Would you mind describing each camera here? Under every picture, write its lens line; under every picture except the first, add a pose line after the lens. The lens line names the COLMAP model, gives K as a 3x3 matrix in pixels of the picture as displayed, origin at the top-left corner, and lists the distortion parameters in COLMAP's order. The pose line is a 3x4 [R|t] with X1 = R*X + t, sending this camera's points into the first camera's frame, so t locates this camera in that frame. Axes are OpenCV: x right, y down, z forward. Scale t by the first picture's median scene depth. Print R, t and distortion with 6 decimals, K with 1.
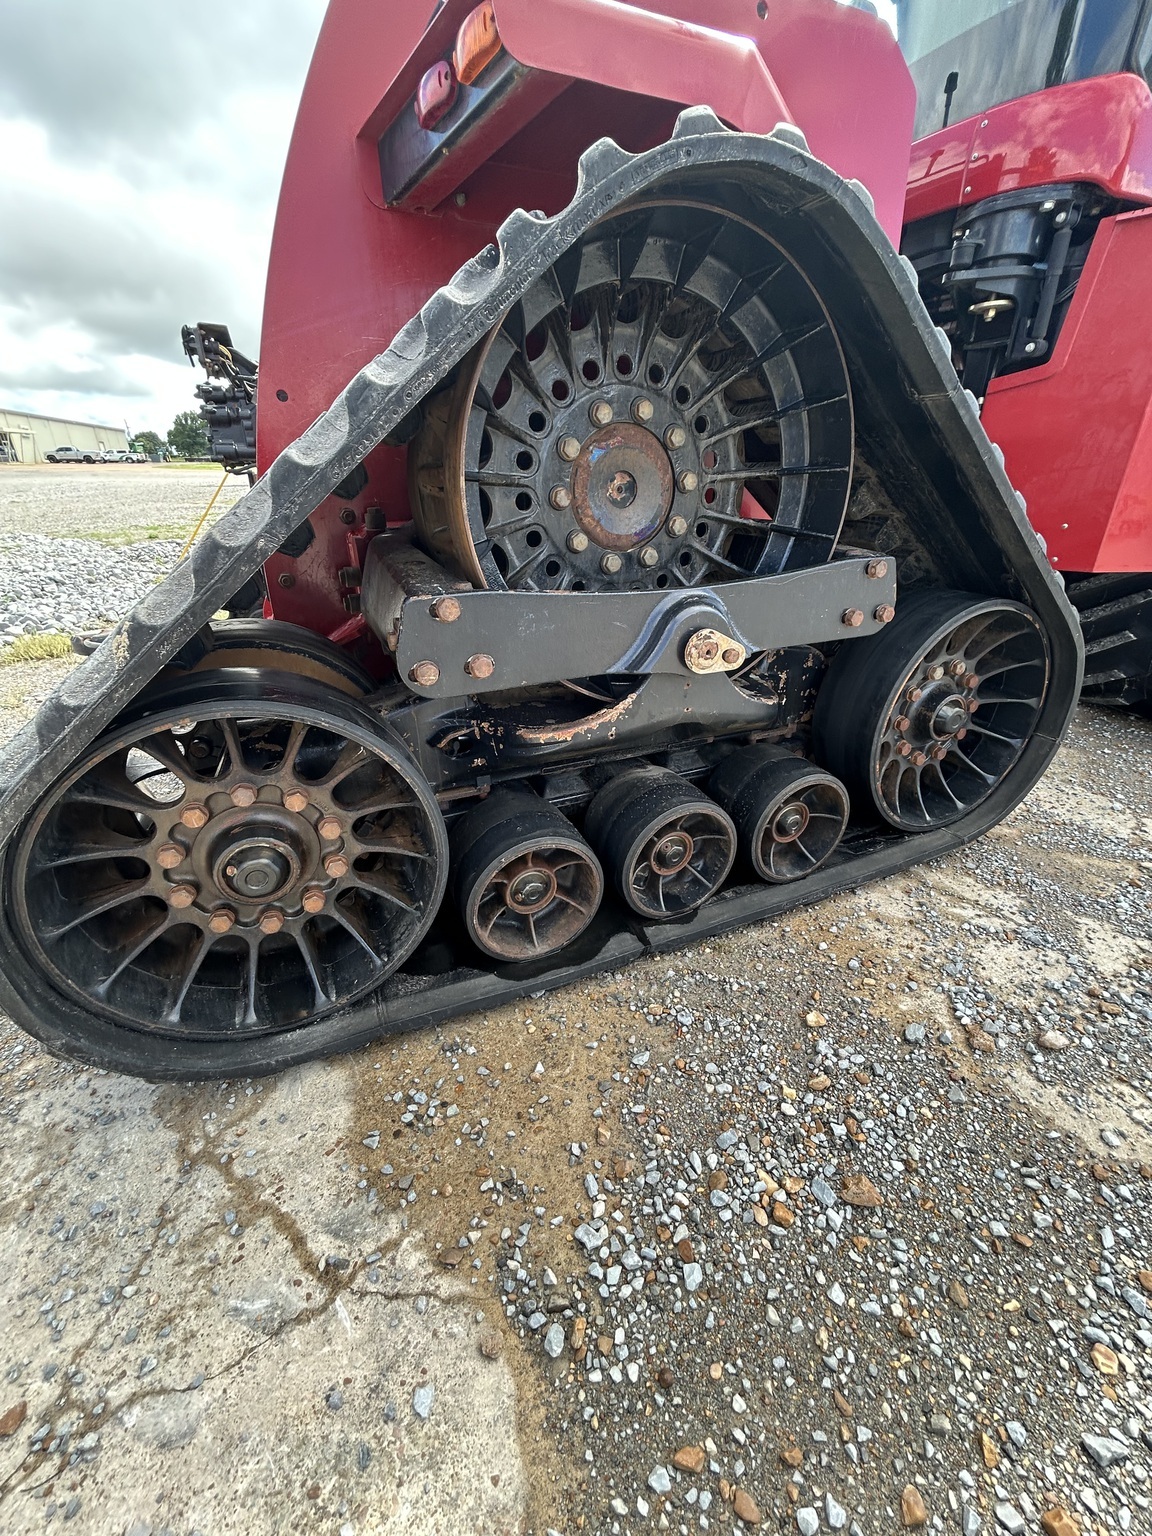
lens RADIAL K [[619.7, 0, 577.2], [0, 619.7, 763.1], [0, 0, 1]] dist [0.002220, -0.000868]
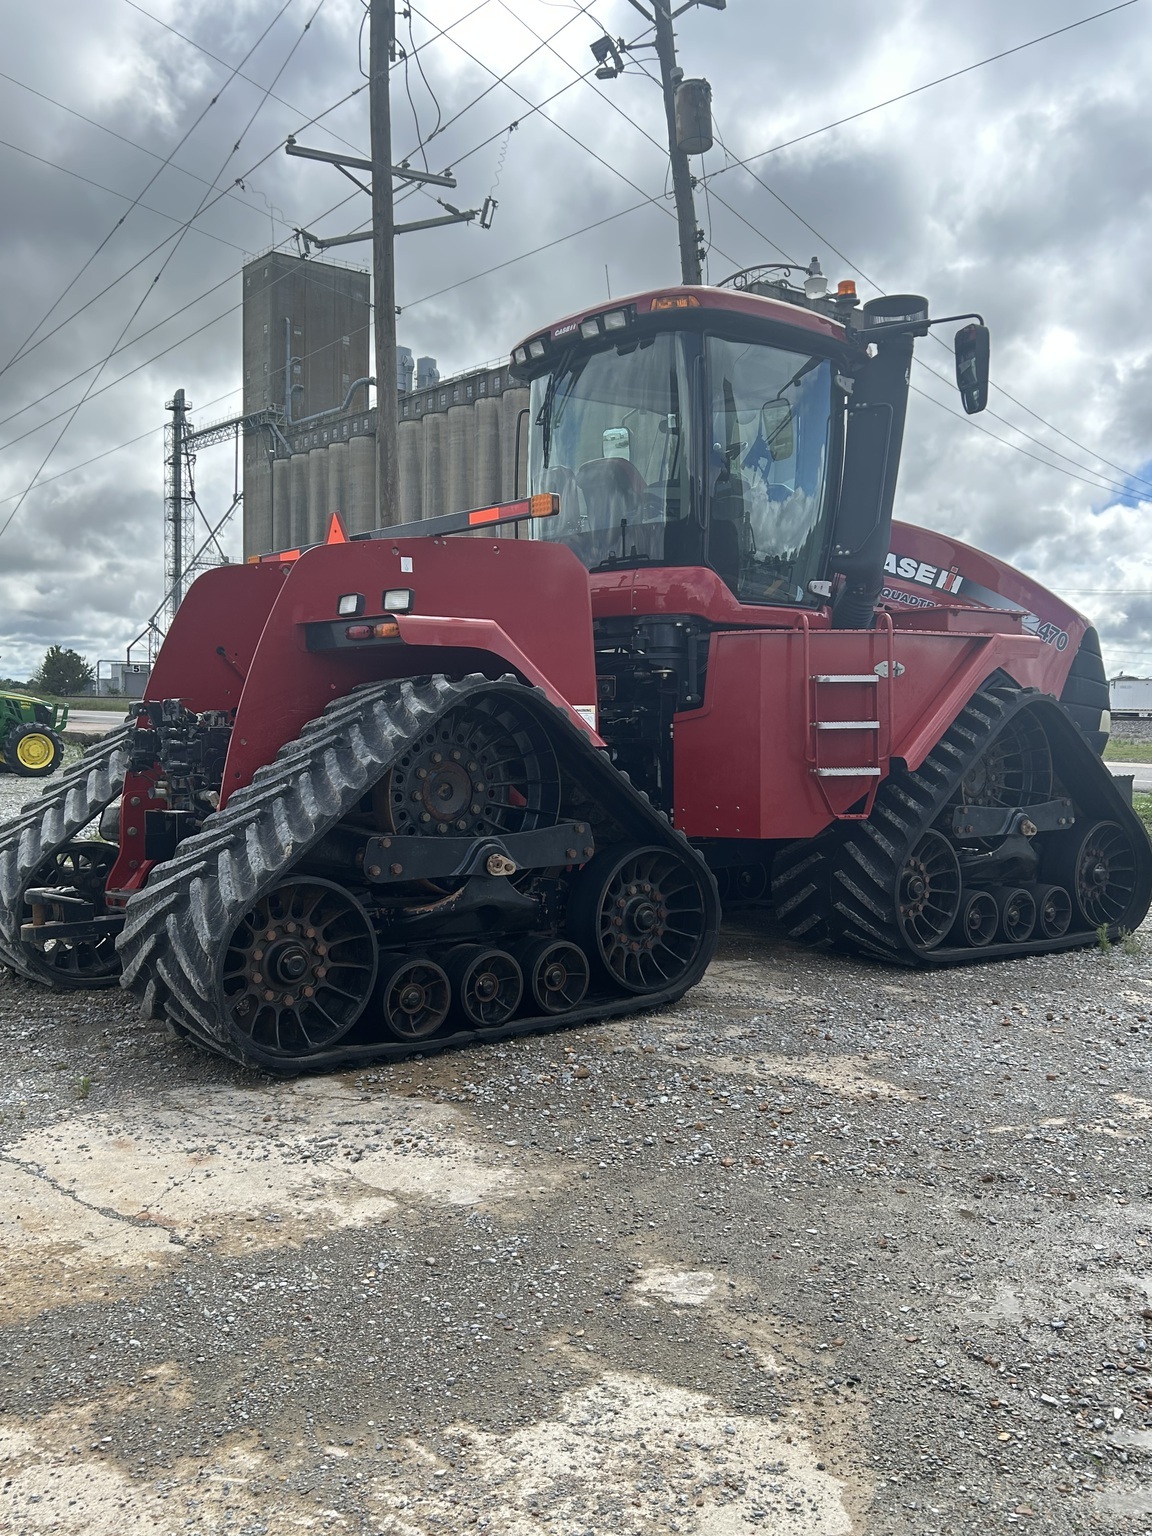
lens RADIAL K [[1372.0, 0, 588.8], [0, 1372.0, 779.5], [0, 0, 1]] dist [0.048049, -0.003218]
pose [[0.961840, -0.002544, 0.273602, -0.695896], [0.107887, 0.922467, -0.370696, 1.196829], [-0.251446, 0.386068, 0.887540, -3.022141]]
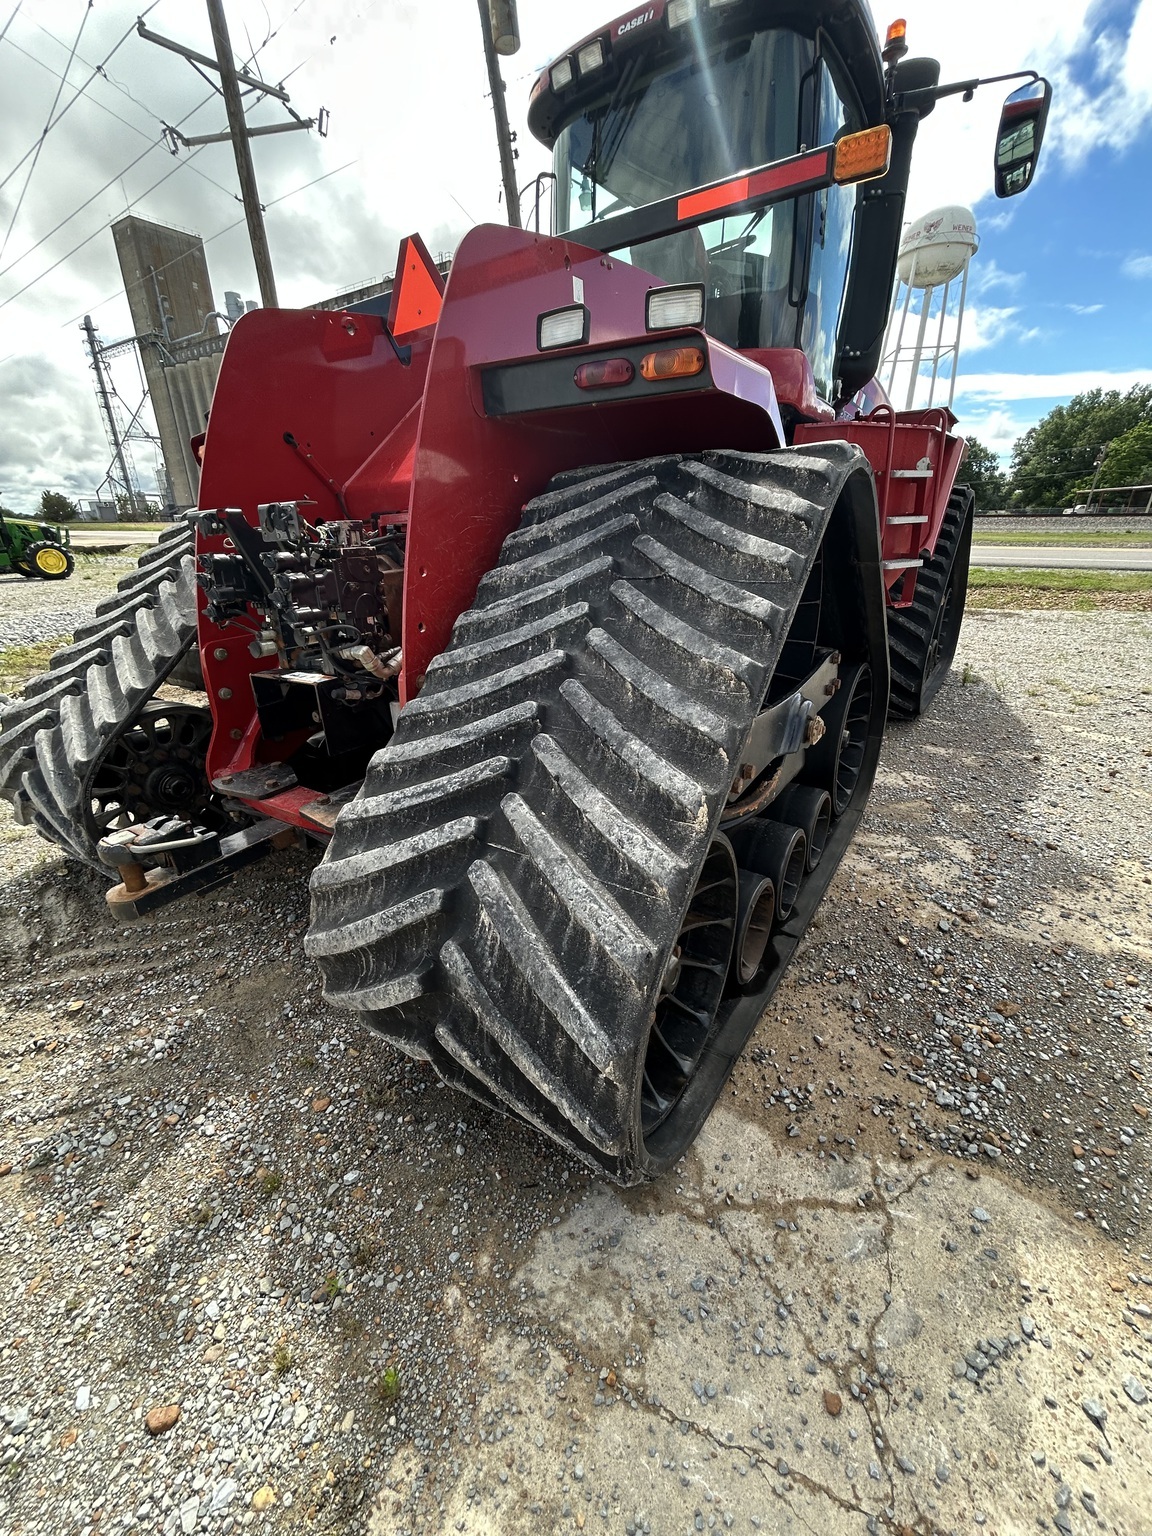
lens RADIAL K [[619.7, 0, 577.2], [0, 619.7, 763.1], [0, 0, 1]] dist [0.002220, -0.000868]
pose [[0.839691, -0.211916, 0.500011, -1.003819], [0.249825, 0.968248, -0.009177, -0.218123], [-0.482190, 0.132621, 0.865970, -0.033996]]
